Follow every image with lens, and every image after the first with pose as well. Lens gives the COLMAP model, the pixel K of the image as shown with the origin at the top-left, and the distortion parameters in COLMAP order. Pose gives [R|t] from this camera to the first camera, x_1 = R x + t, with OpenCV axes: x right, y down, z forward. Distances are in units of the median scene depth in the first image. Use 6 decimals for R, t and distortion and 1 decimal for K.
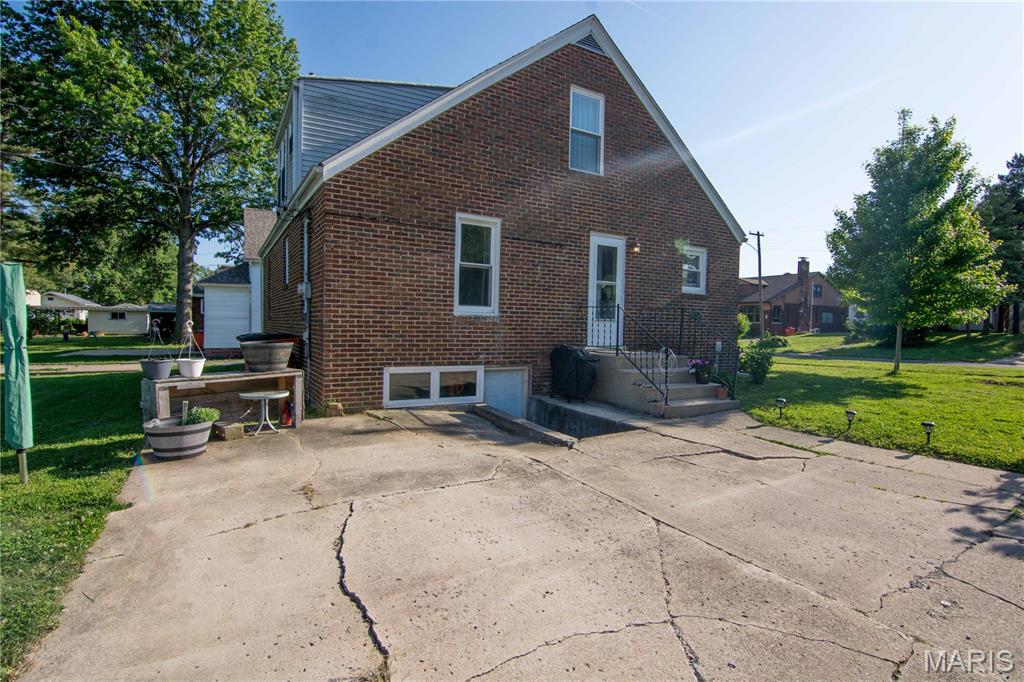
lens RADIAL K [[497.4, 0, 515.0], [0, 497.4, 339.9], [0, 0, 1]] dist [-0.016018, -0.000621]
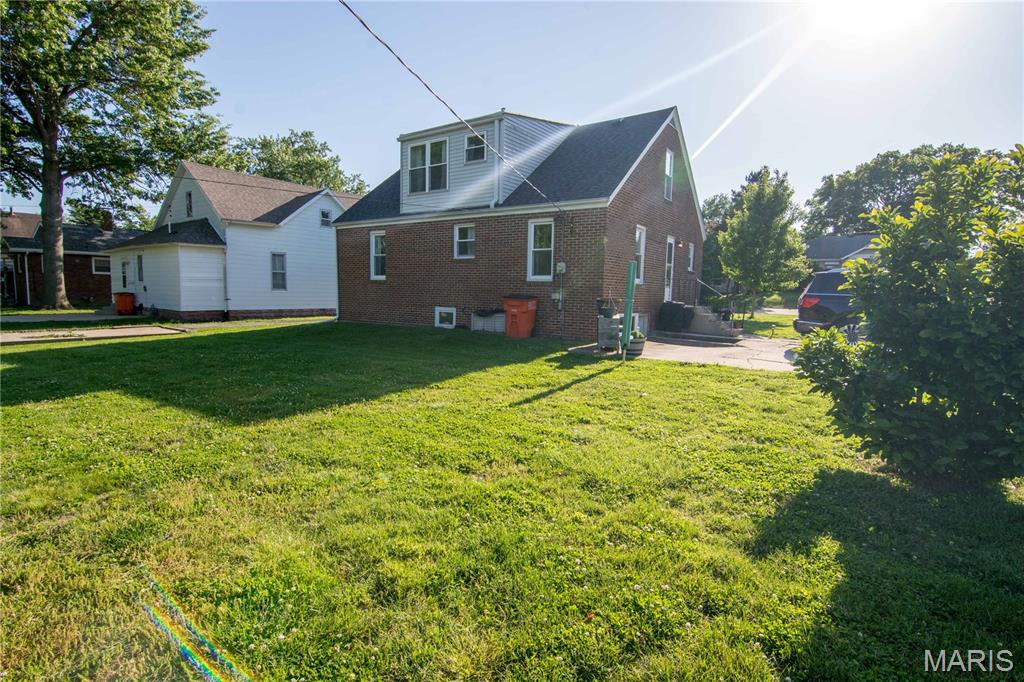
lens RADIAL K [[497.4, 0, 515.0], [0, 497.4, 339.9], [0, 0, 1]] dist [-0.016018, -0.000621]
pose [[0.908470, -0.039445, 0.416085, -0.430456], [0.007672, 0.996943, 0.077759, 0.002700], [-0.417880, -0.067449, 0.905995, -0.144632]]
